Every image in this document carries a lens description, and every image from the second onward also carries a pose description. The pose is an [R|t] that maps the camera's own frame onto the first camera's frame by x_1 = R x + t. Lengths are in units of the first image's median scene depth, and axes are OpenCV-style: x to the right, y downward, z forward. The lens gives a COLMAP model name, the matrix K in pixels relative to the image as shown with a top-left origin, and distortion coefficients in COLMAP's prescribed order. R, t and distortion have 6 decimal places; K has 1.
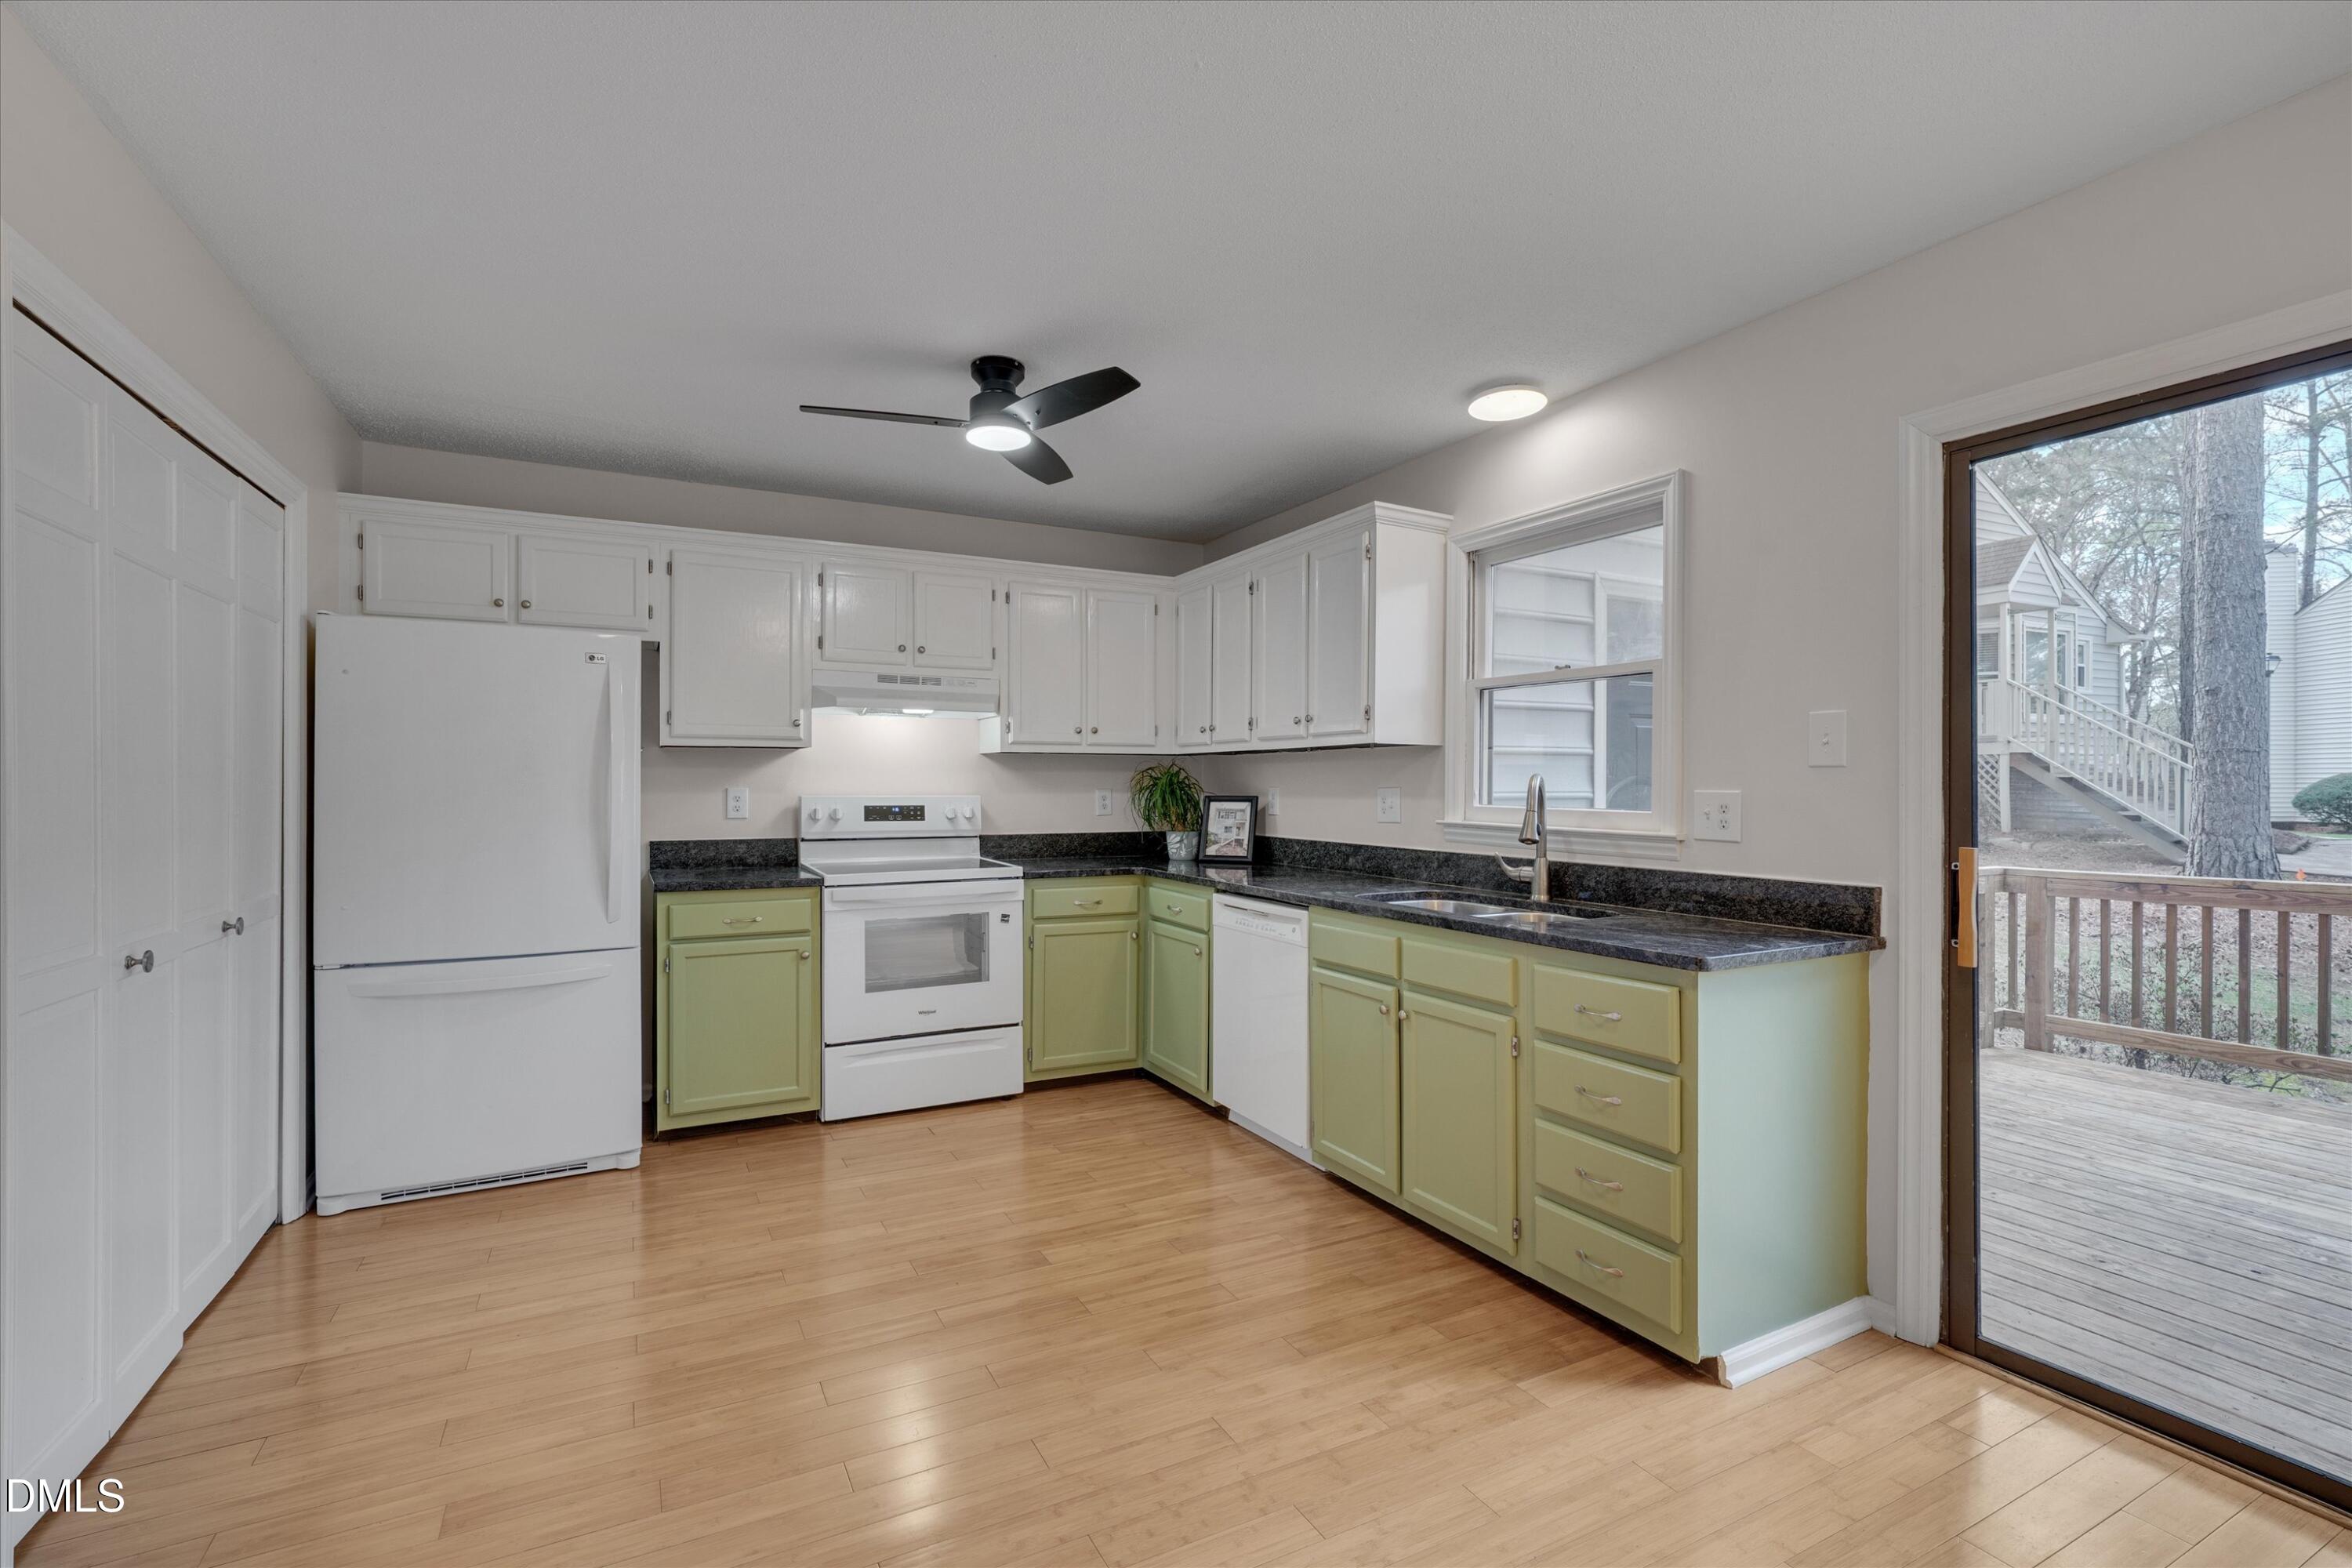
lens RADIAL K [[1067.9, 0, 1175.3], [0, 1067.9, 788.7], [0, 0, 1]] dist [-0.001034, 0.000061]
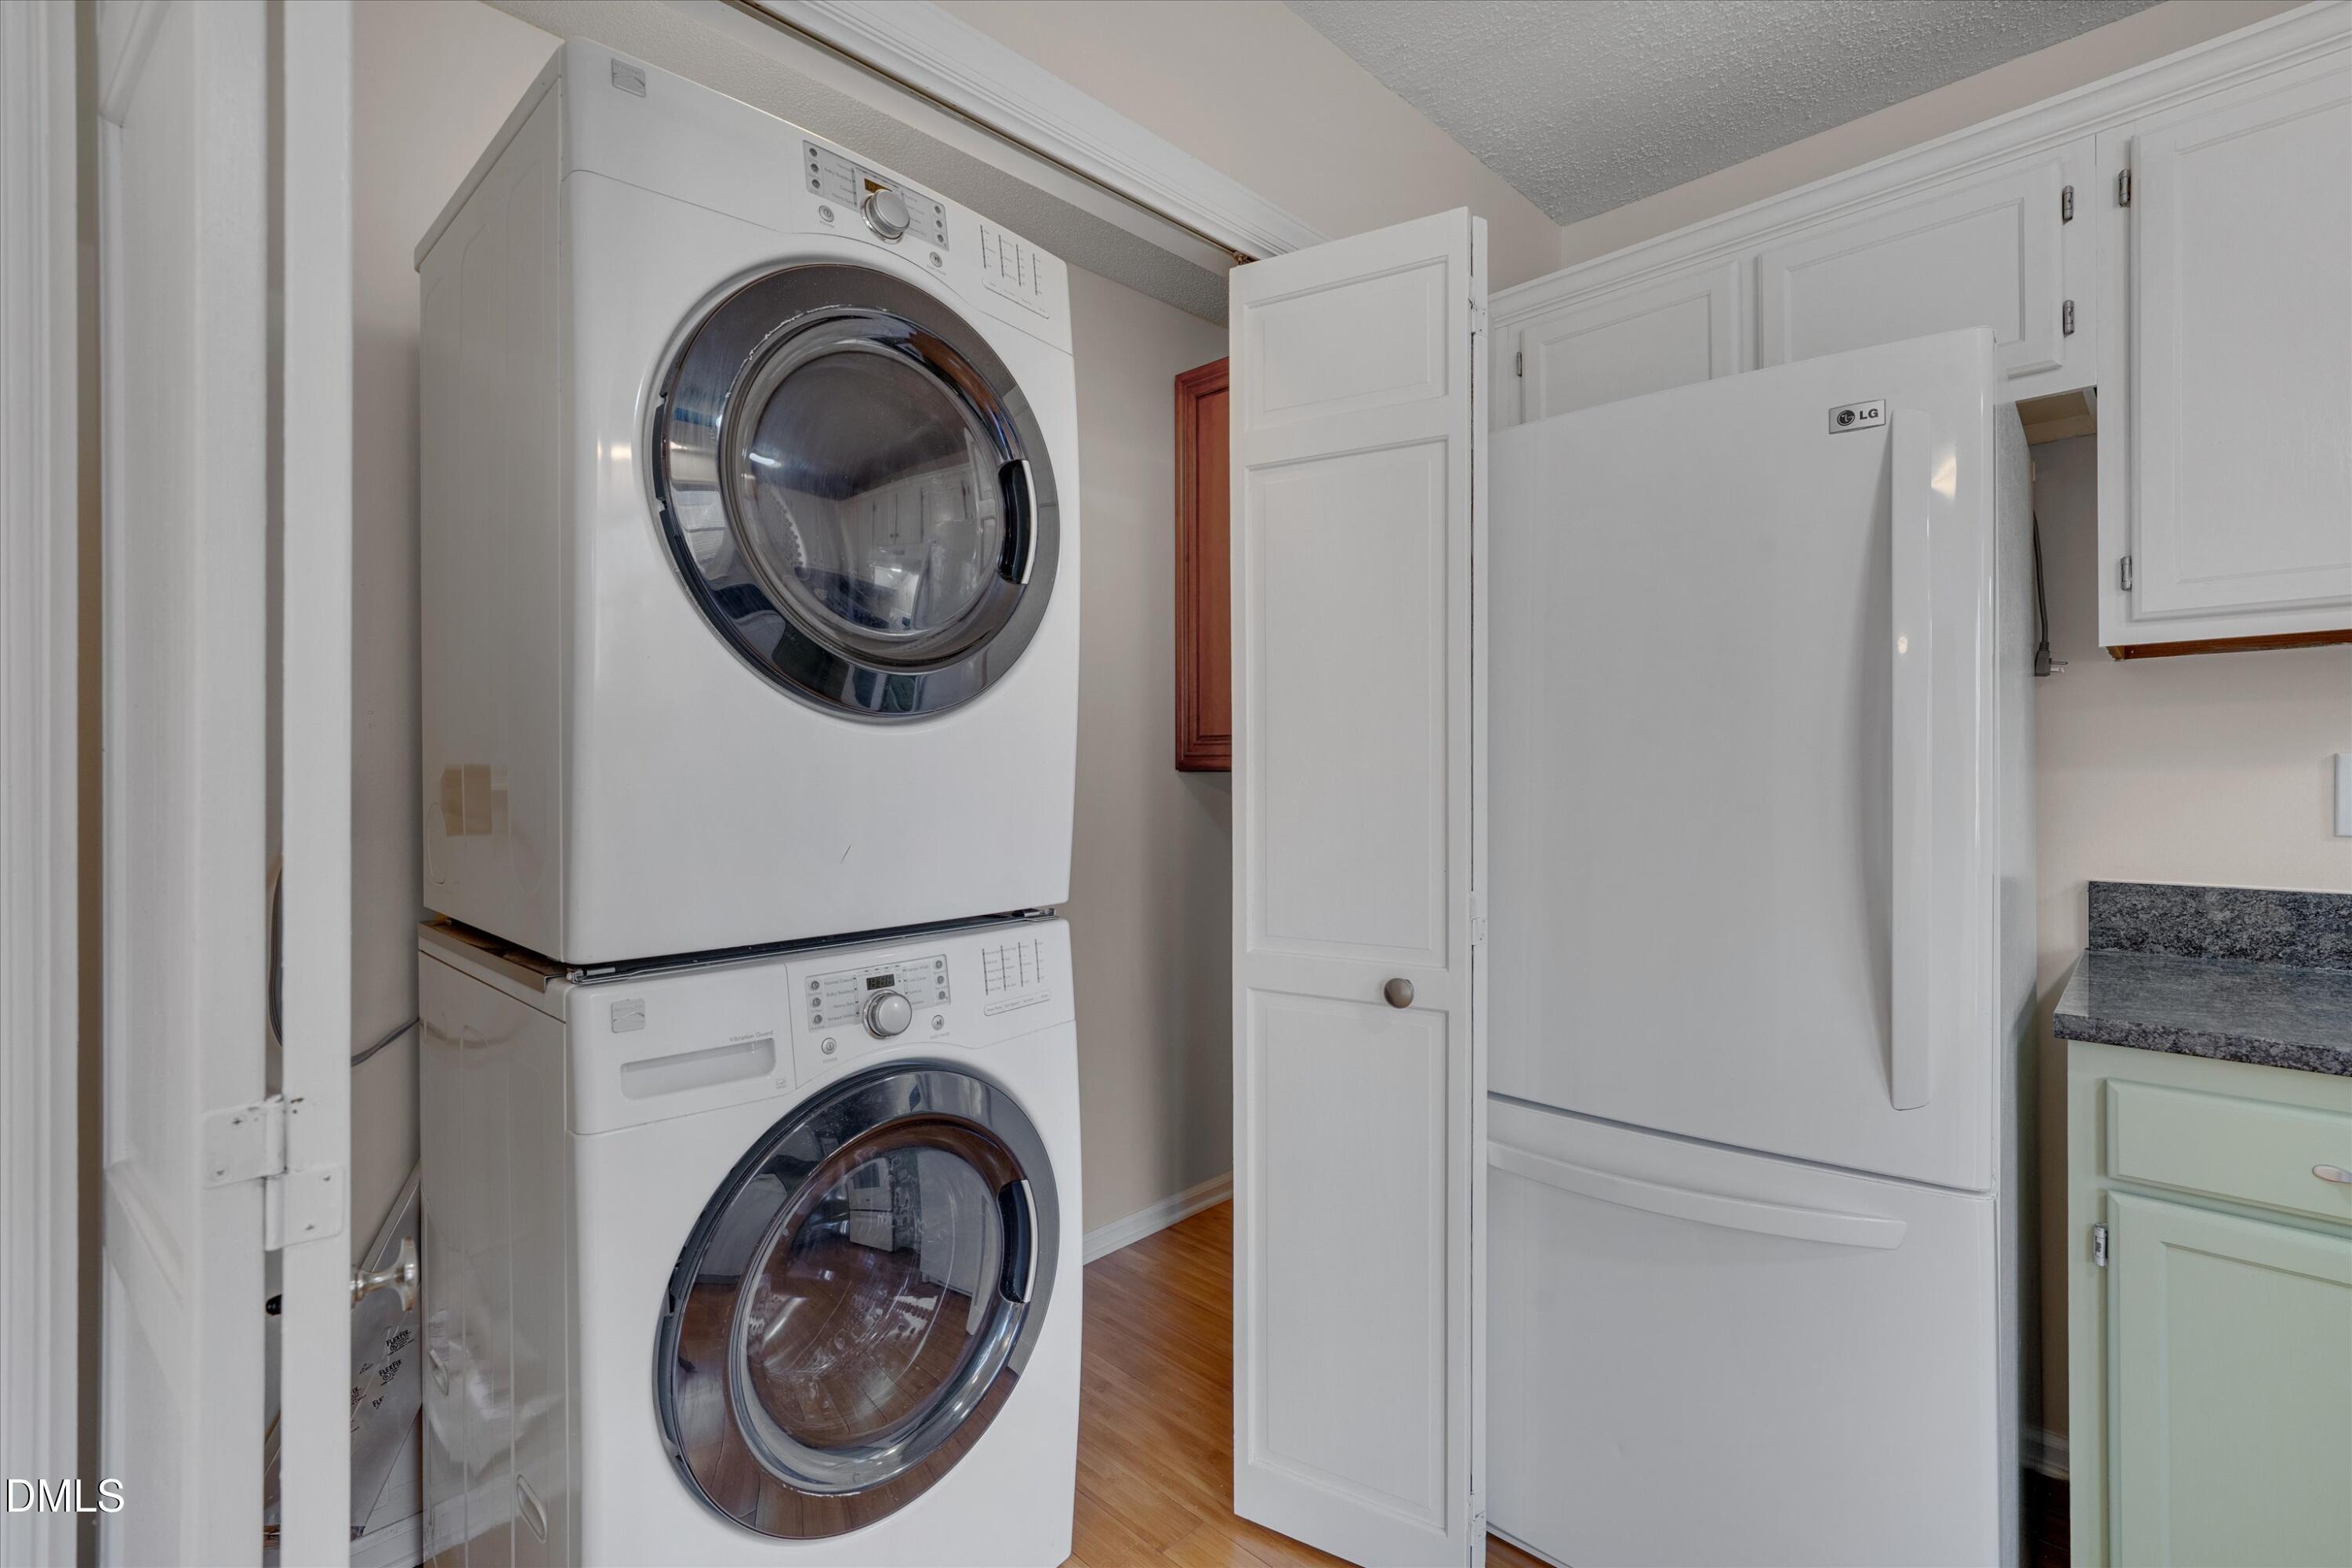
lens RADIAL K [[1050.8, 0, 1181.8], [0, 1050.8, 778.2], [0, 0, 1]] dist [-0.000406, 0.000043]
pose [[0.326835, -0.002592, -0.945078, -0.229060], [0.005289, 0.999986, -0.000913, 0.006791], [0.945067, -0.004700, 0.326844, 0.559619]]
